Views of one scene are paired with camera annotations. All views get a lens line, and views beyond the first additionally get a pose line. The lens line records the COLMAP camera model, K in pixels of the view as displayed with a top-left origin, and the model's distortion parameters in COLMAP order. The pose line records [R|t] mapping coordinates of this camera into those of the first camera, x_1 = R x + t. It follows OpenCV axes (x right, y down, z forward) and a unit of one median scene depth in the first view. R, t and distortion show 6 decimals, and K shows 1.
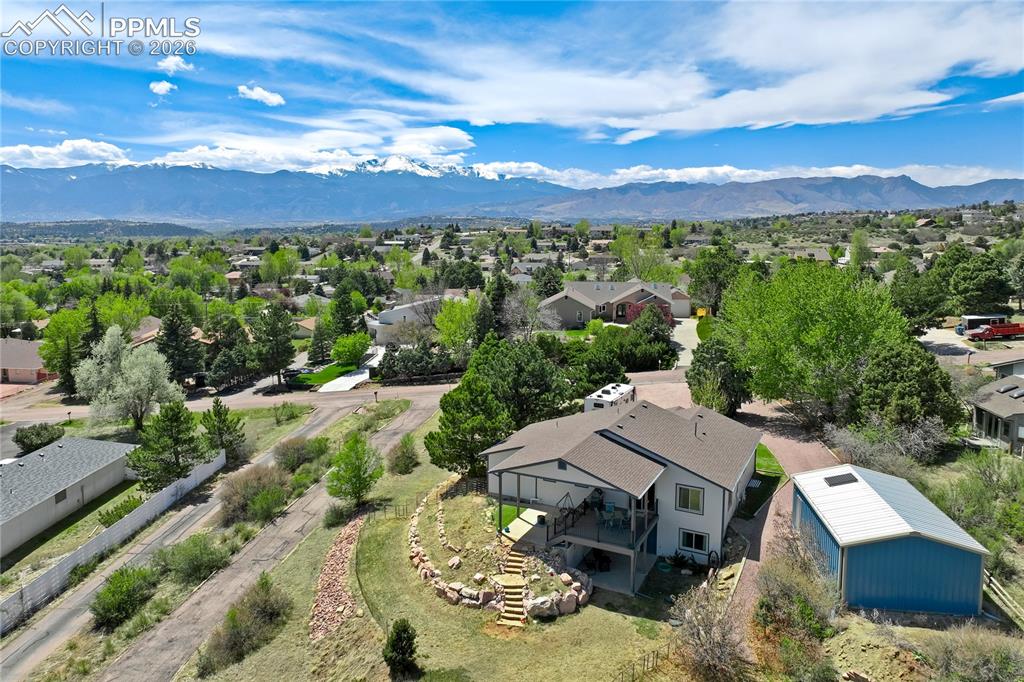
lens RADIAL K [[708.7, 0, 528.7], [0, 708.7, 307.9], [0, 0, 1]] dist [0.005052, 0.000970]
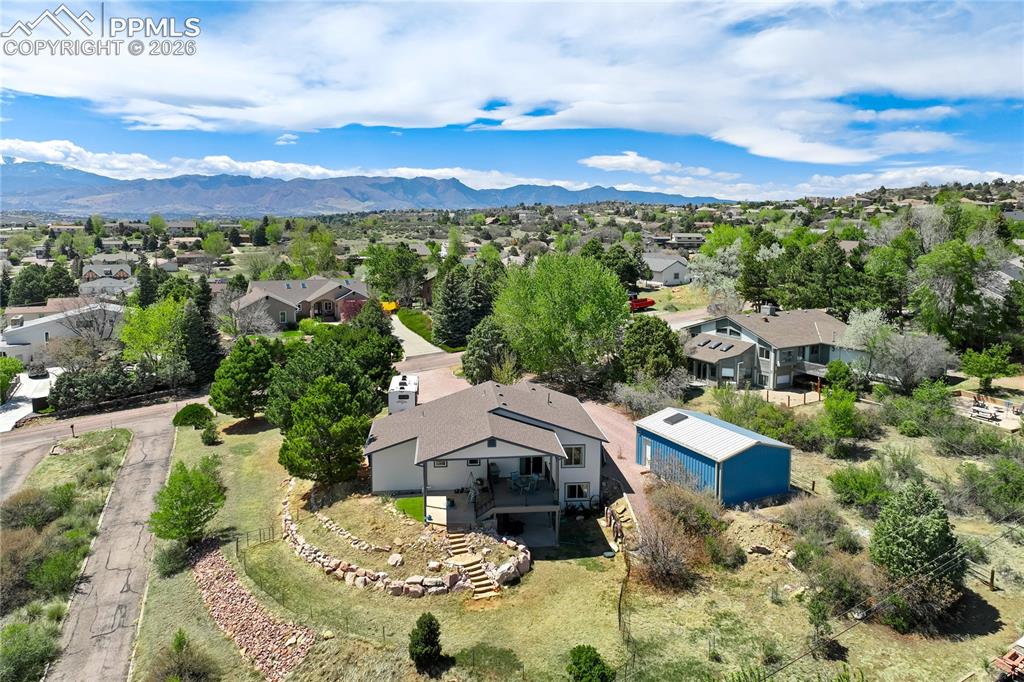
lens RADIAL K [[708.7, 0, 528.7], [0, 708.7, 307.9], [0, 0, 1]] dist [0.005052, 0.000970]
pose [[0.833243, -0.062270, 0.549390, -0.373008], [0.059830, 0.997958, 0.022371, -0.004008], [-0.549661, 0.014229, 0.835267, 0.049088]]
